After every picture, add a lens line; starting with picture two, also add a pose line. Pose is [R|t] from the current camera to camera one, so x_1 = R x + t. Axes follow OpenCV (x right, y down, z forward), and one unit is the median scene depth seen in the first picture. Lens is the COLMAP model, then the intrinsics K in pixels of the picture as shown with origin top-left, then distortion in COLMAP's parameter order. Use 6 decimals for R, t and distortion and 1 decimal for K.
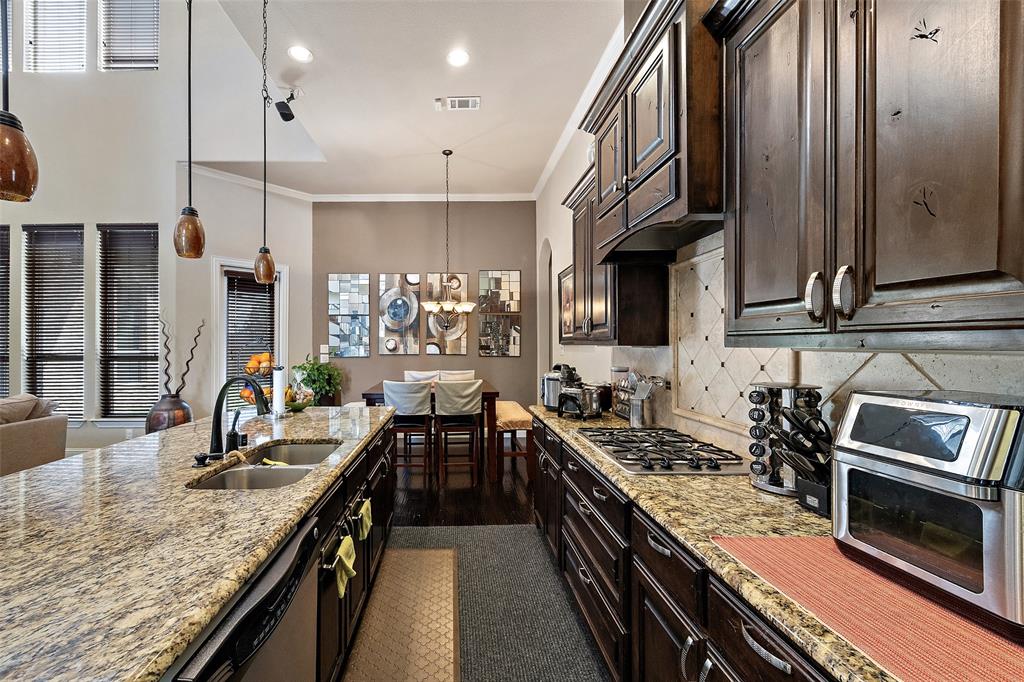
lens RADIAL K [[402.8, 0, 512.0], [0, 402.8, 341.0], [0, 0, 1]] dist [0.000717, 0.000033]
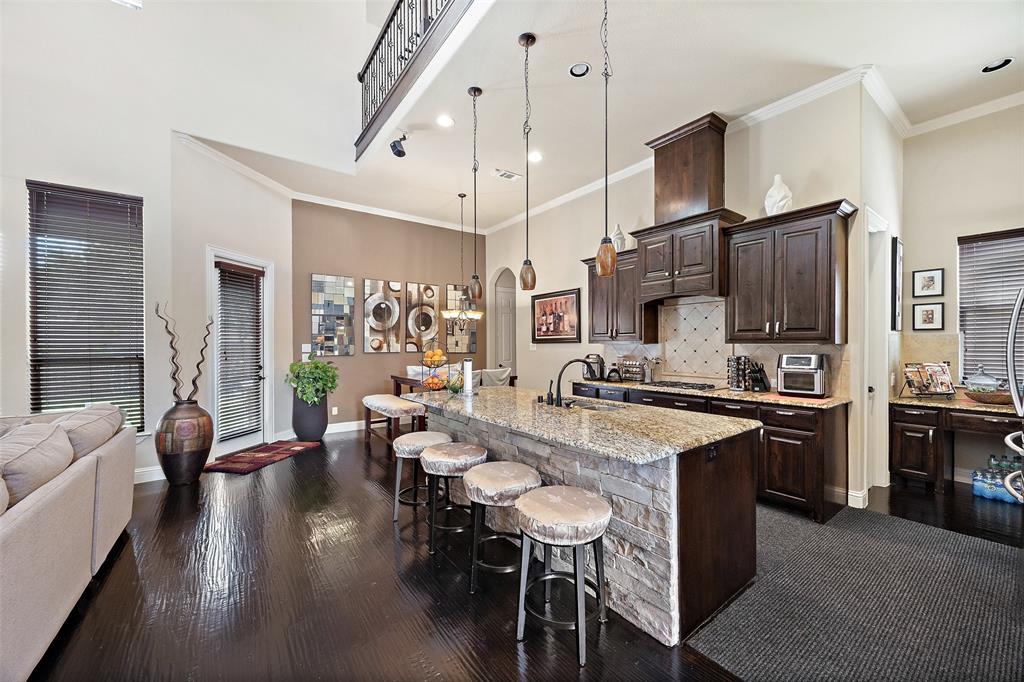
lens RADIAL K [[391.6, 0, 511.3], [0, 391.6, 345.1], [0, 0, 1]] dist [-0.000474, -0.000037]
pose [[0.798326, -0.004289, 0.602210, -0.653418], [-0.002805, 0.999937, 0.010840, -0.000211], [-0.602219, -0.010343, 0.798264, -0.087357]]
